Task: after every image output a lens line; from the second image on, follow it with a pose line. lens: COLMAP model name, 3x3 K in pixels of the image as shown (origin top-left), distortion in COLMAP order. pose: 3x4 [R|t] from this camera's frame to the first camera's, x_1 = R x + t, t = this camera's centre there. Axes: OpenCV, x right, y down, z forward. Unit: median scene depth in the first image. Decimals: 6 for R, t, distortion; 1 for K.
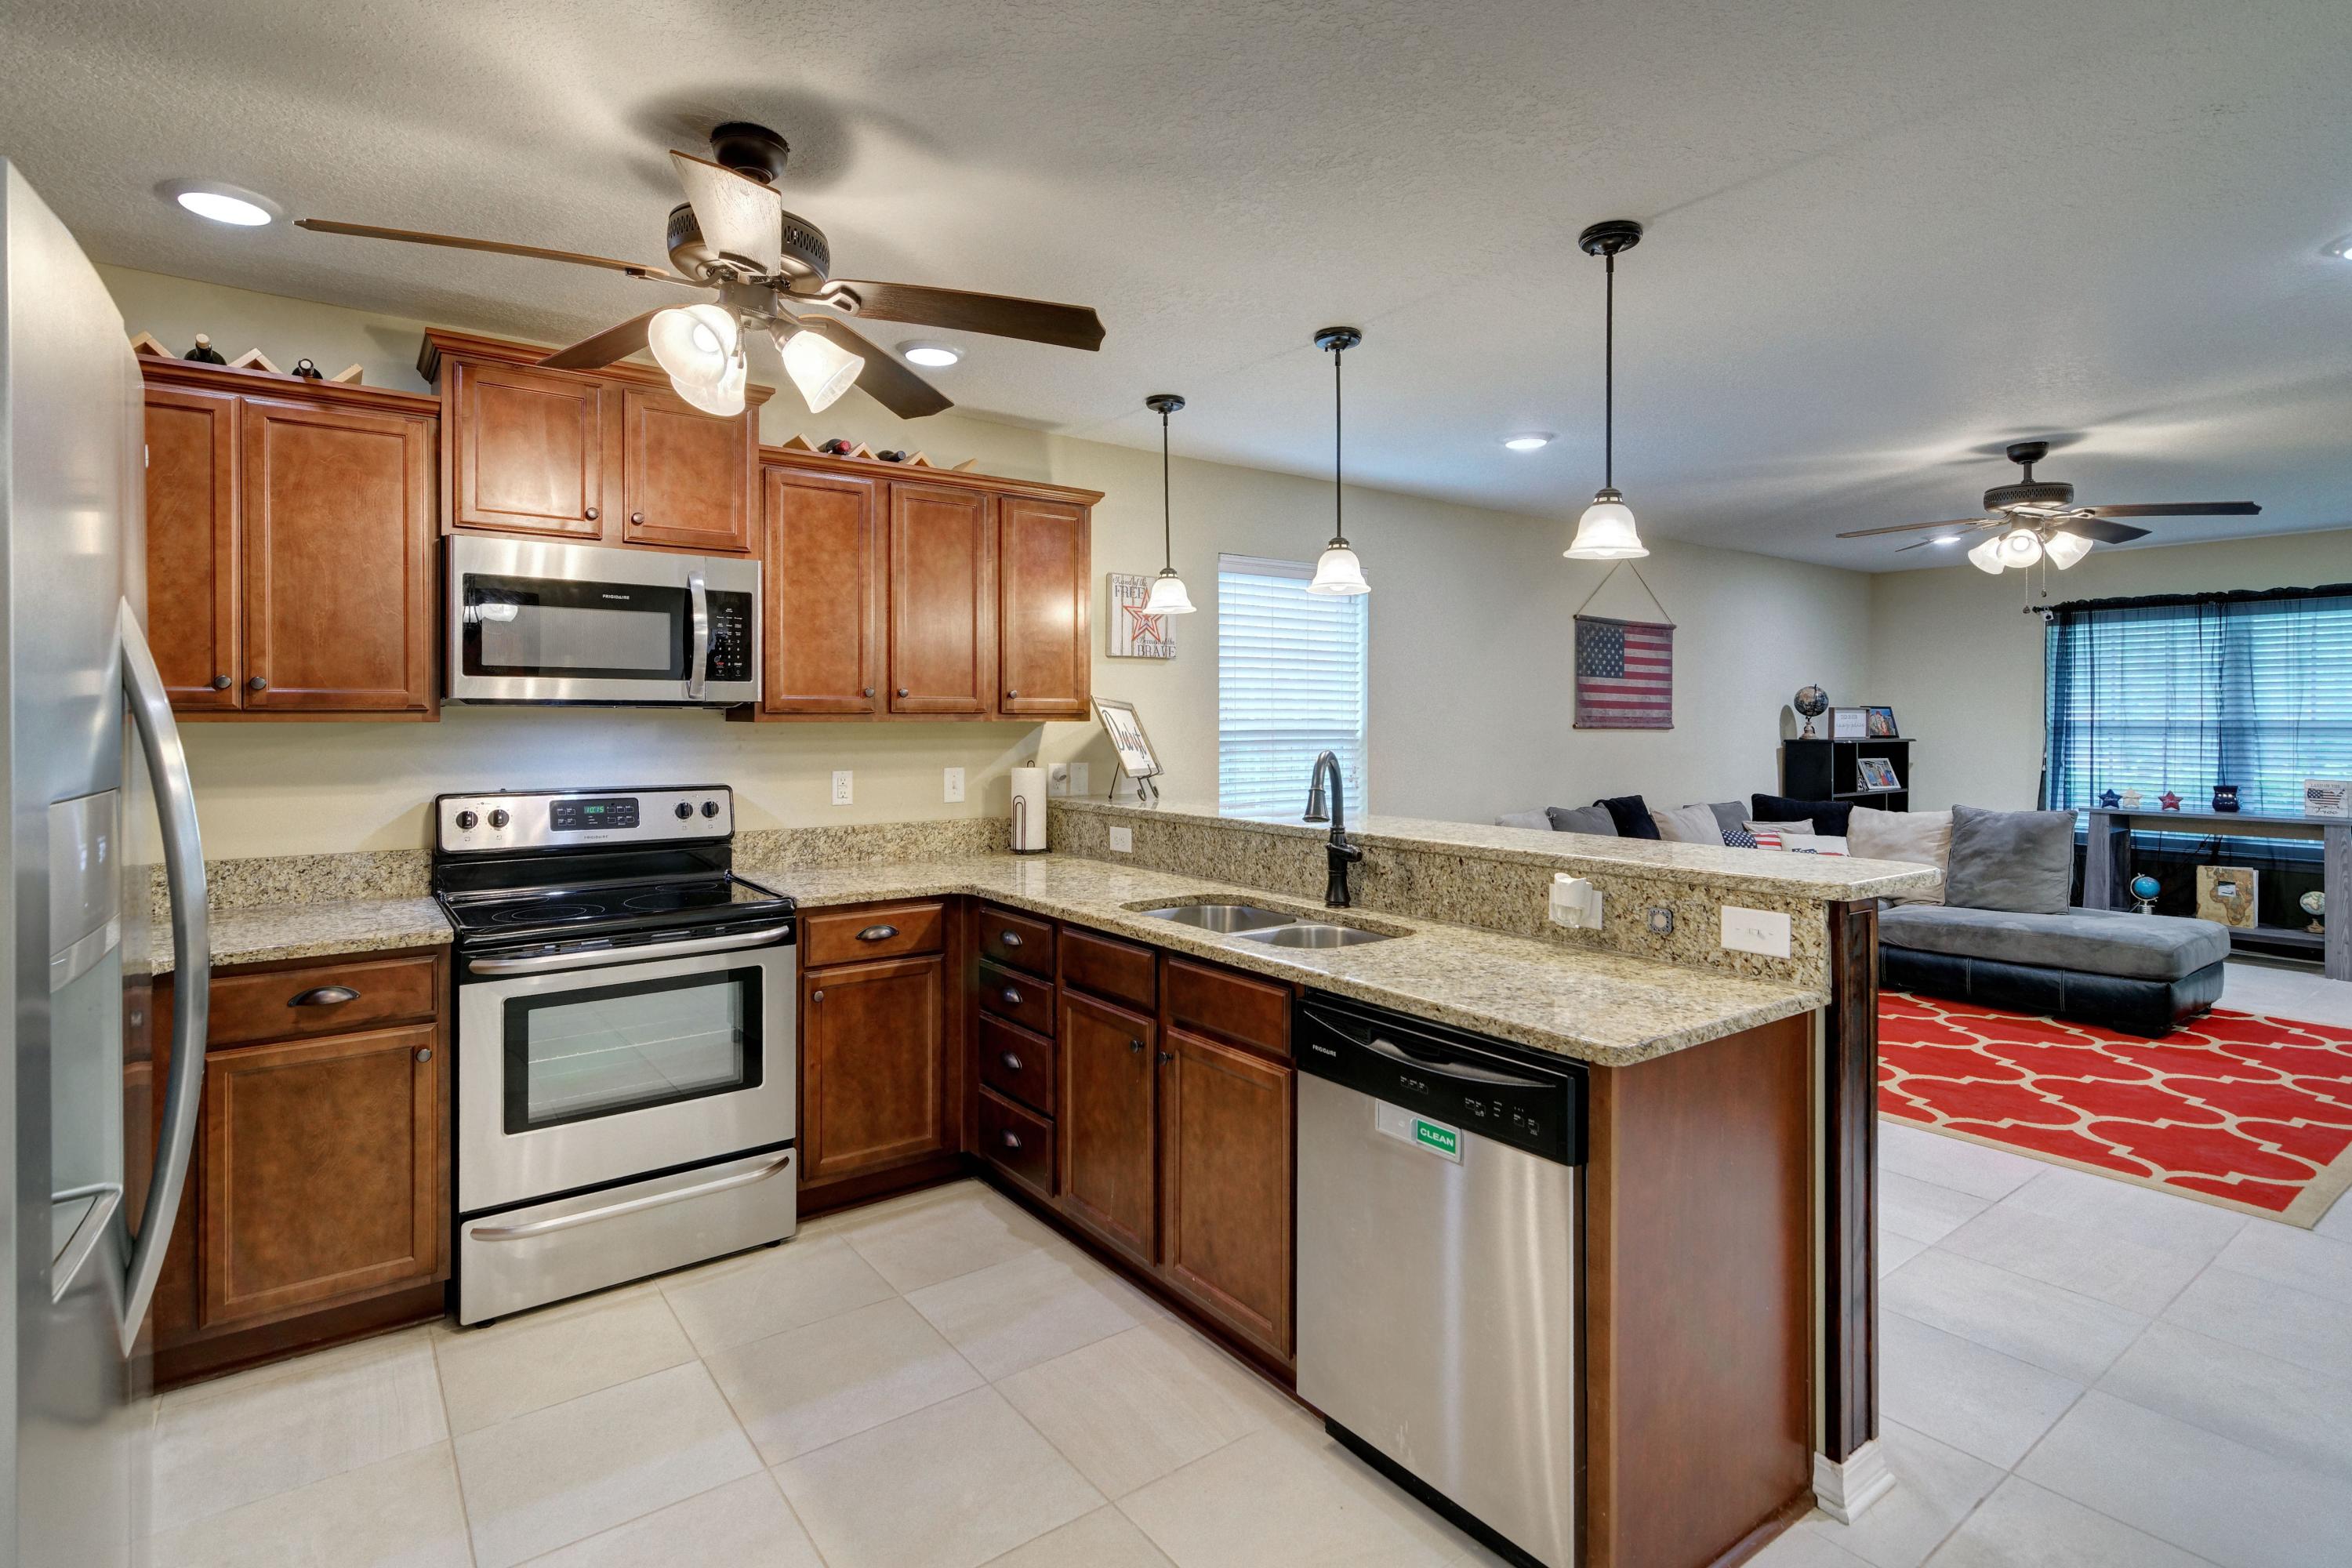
lens RADIAL K [[1139.4, 0, 1164.5], [0, 1139.4, 723.6], [0, 0, 1]] dist [0.001412, -0.000170]
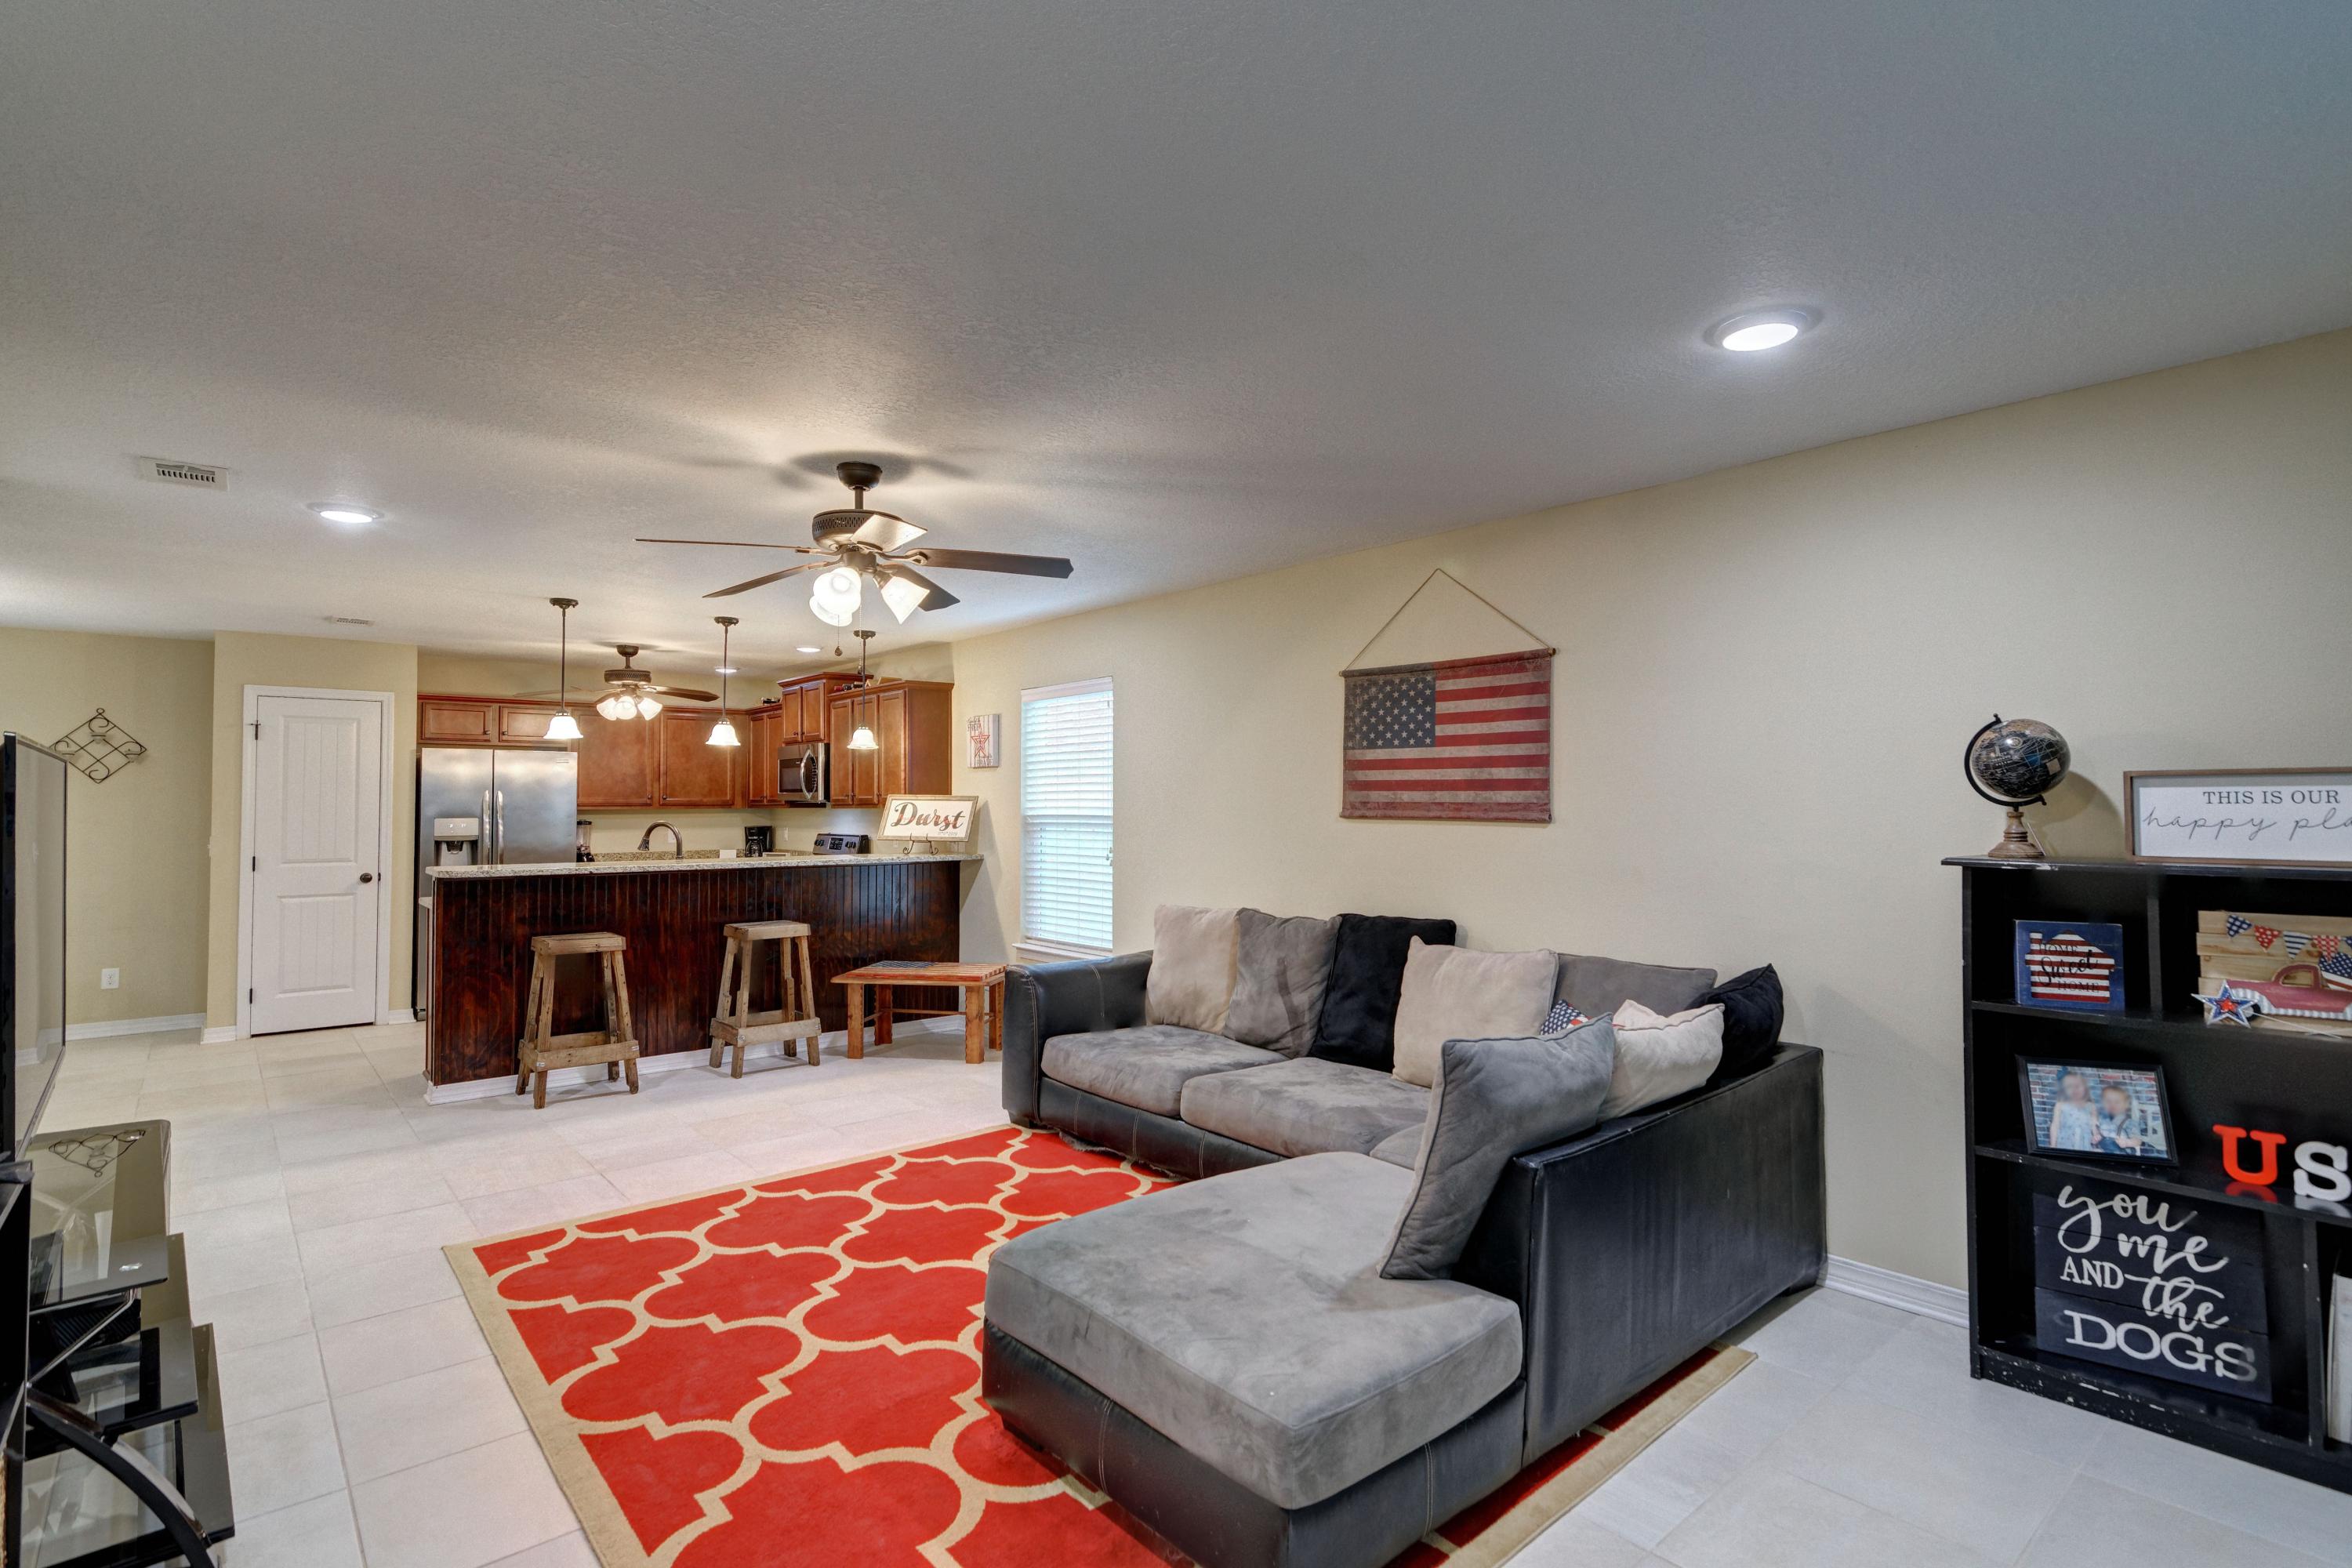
lens RADIAL K [[1139.4, 0, 1190.8], [0, 1139.4, 775.8], [0, 0, 1]] dist [0.001412, -0.000170]
pose [[0.084352, -0.026644, -0.996080, 2.055650], [-0.000410, 0.999641, -0.026774, -0.005830], [0.996436, 0.002667, 0.084311, 1.509880]]
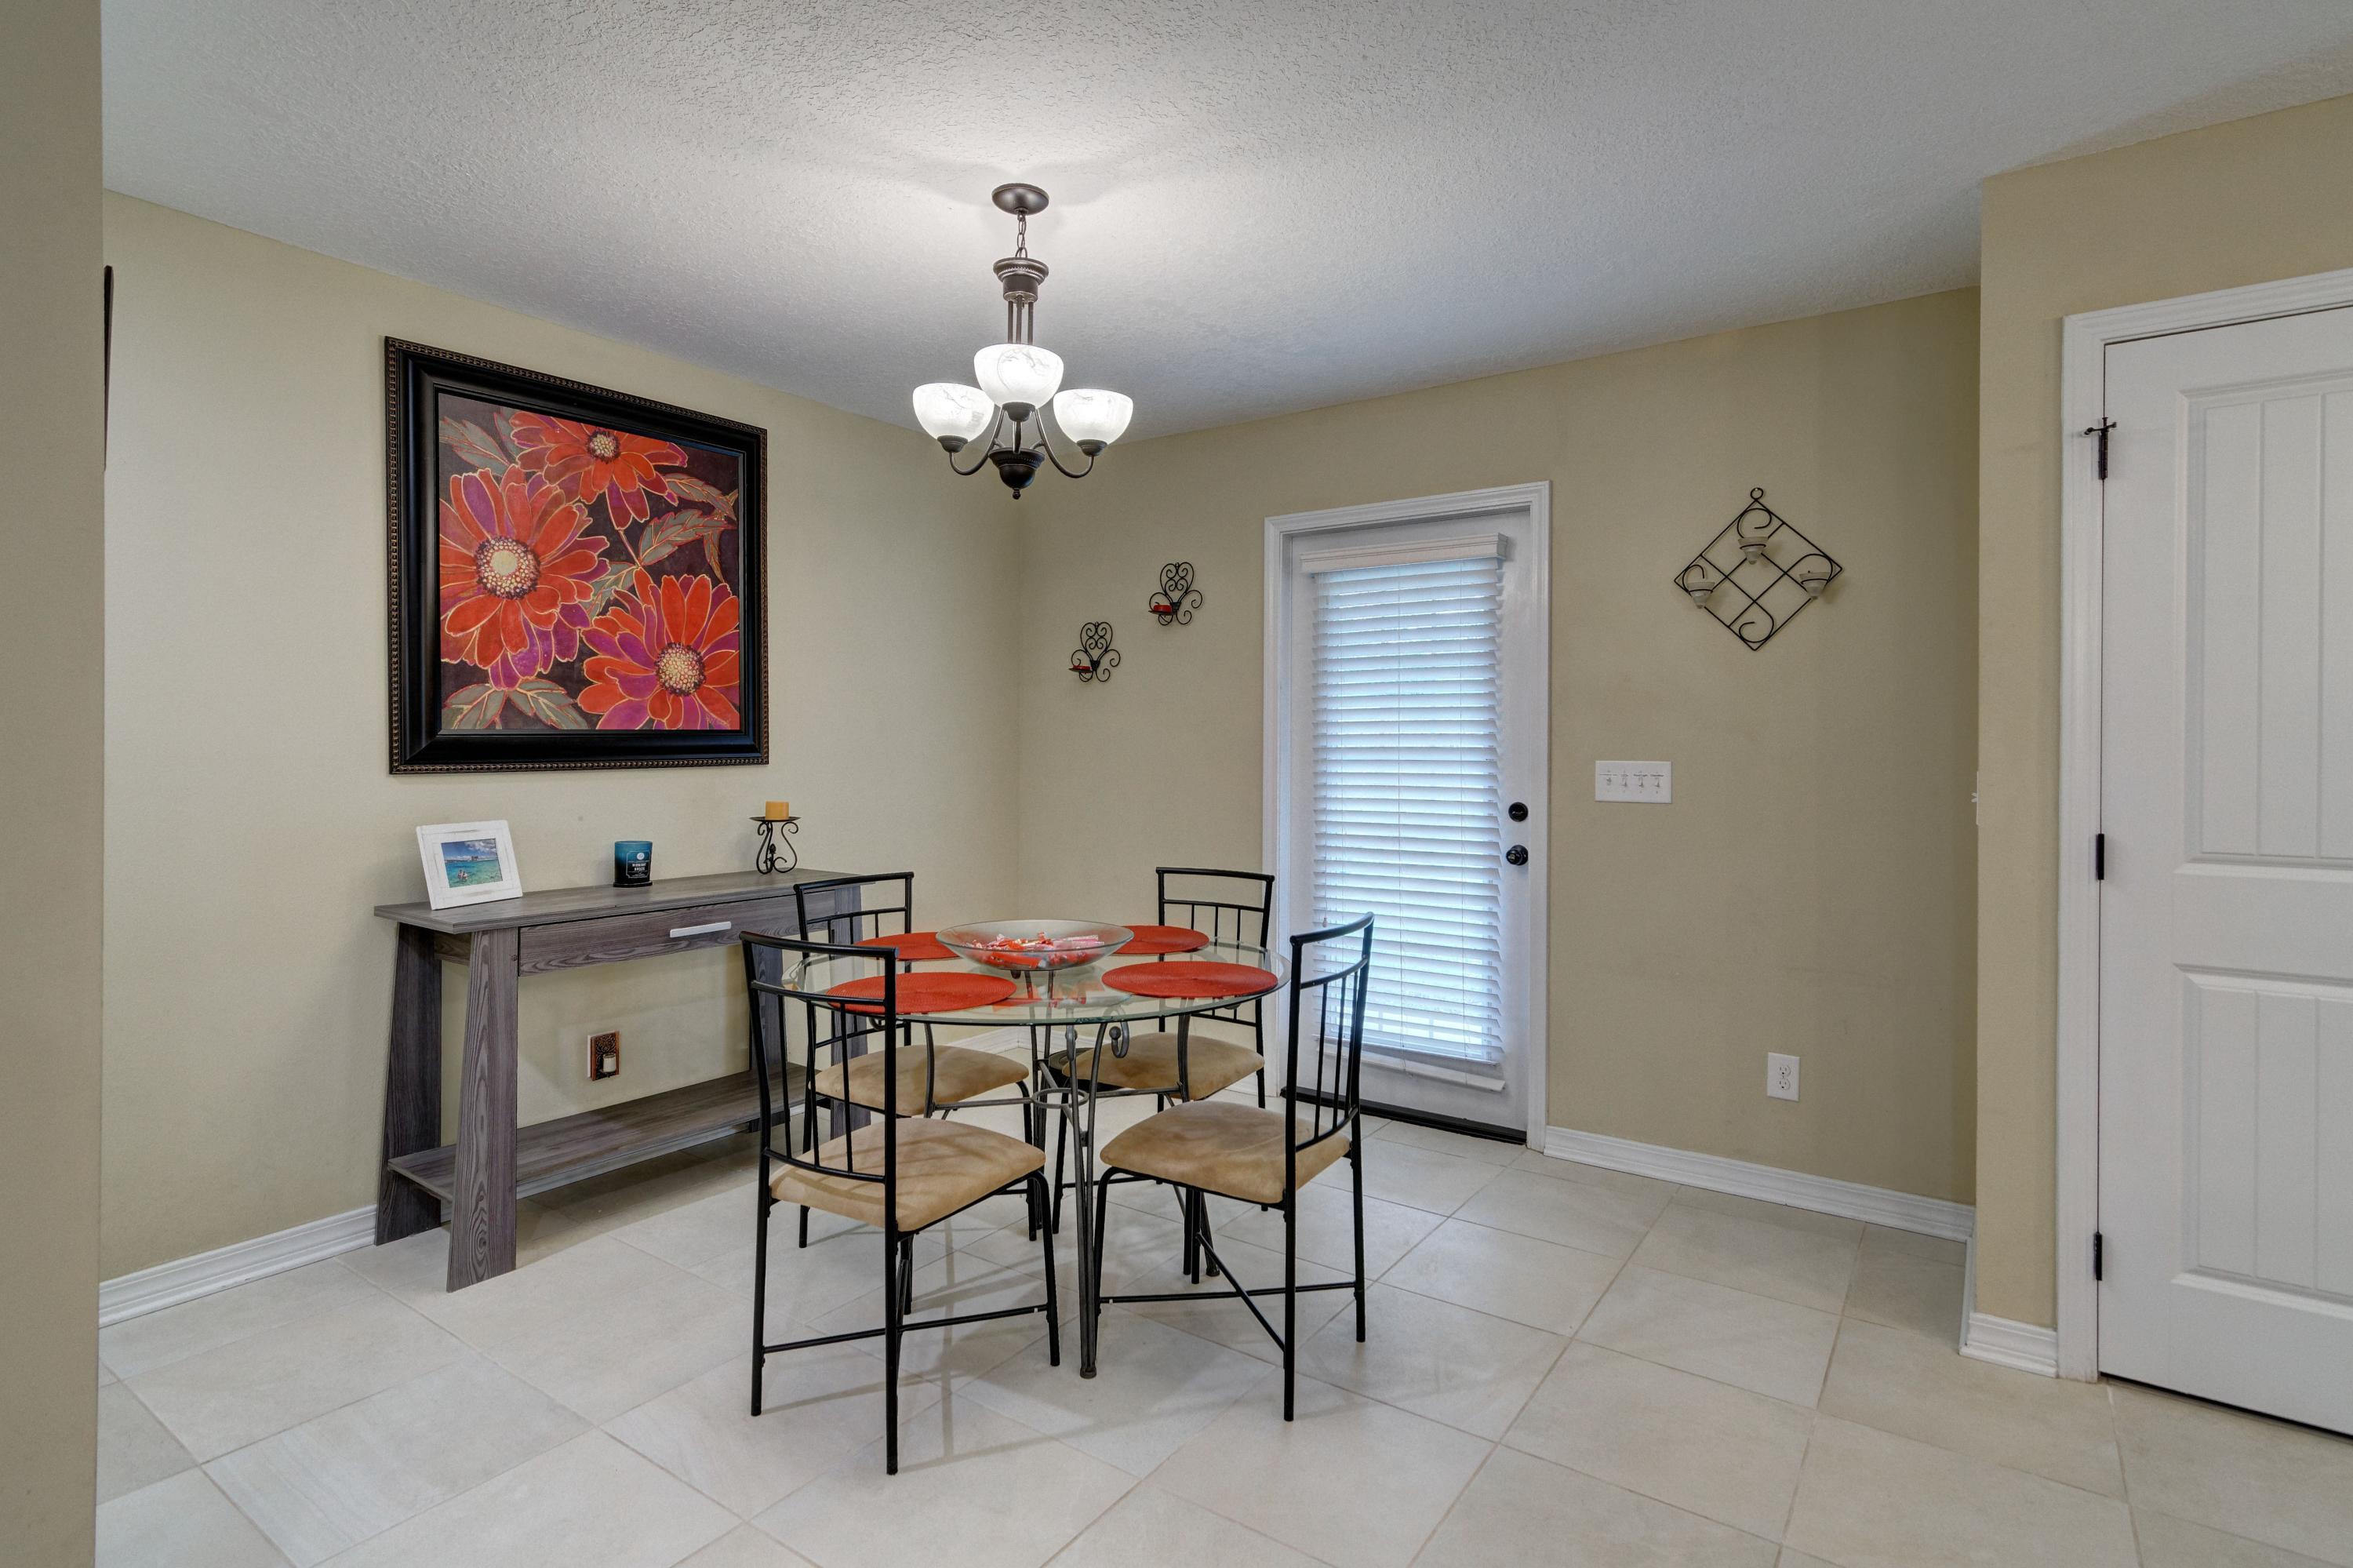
lens RADIAL K [[1139.9, 0, 1172.5], [0, 1139.9, 747.8], [0, 0, 1]] dist [0.001412, -0.000170]
pose [[-0.950097, -0.003669, -0.311932, 0.620998], [-0.005052, 0.999981, 0.003625, 0.033335], [0.311913, 0.005020, -0.950097, 0.489060]]
